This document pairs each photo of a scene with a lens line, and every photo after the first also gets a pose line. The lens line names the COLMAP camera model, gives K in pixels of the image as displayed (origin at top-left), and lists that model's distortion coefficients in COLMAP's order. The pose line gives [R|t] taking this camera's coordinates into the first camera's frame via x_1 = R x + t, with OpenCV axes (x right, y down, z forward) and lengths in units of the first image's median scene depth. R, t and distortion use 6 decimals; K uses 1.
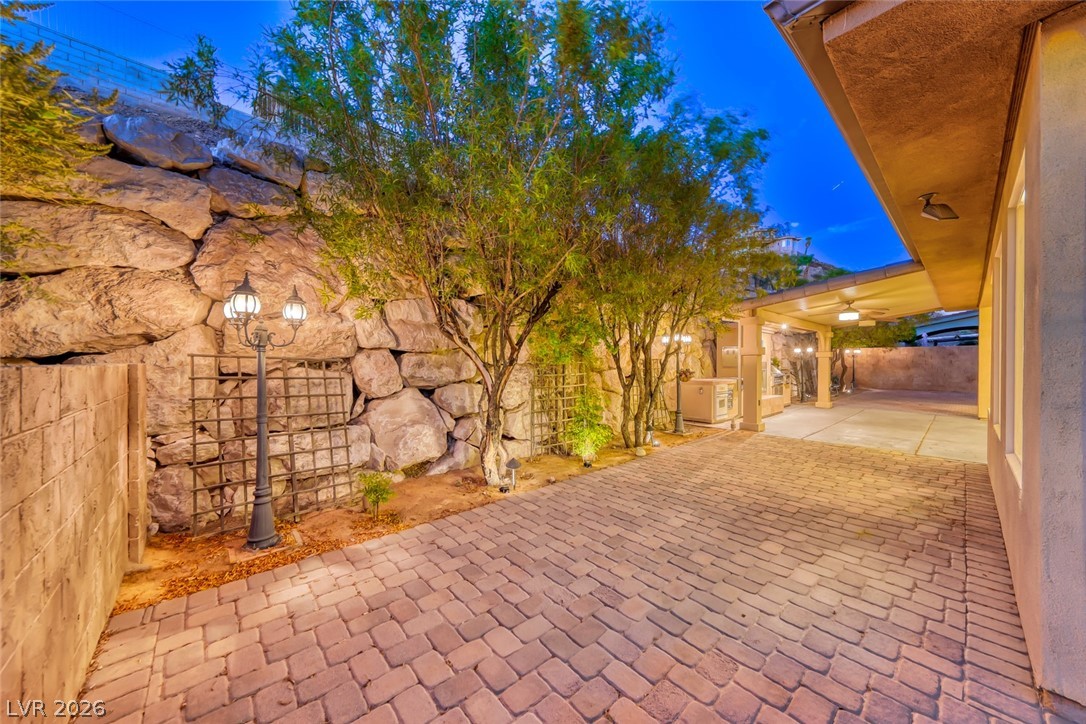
lens RADIAL K [[374.0, 0, 543.5], [0, 374.0, 362.1], [0, 0, 1]] dist [0.005914, -0.001200]
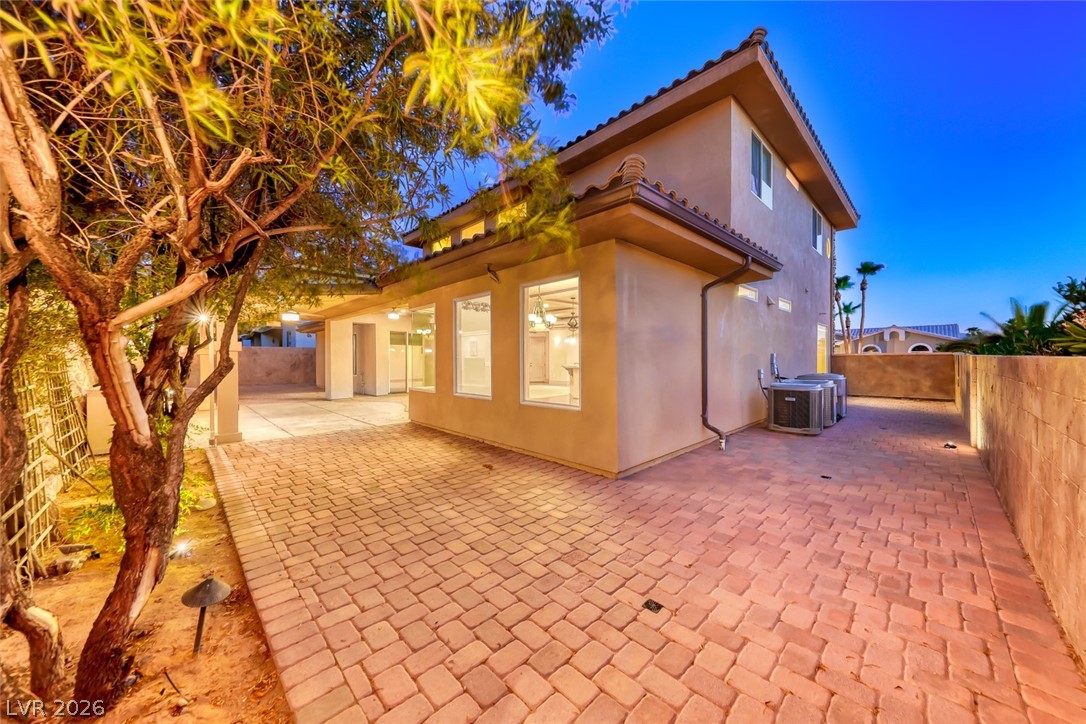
lens RADIAL K [[374.0, 0, 542.0], [0, 374.0, 359.3], [0, 0, 1]] dist [0.005914, -0.001200]
pose [[-0.047972, -0.007124, 0.998823, -0.670809], [0.006017, 0.999954, 0.007421, -0.001754], [-0.998831, 0.006366, -0.047927, 0.789172]]
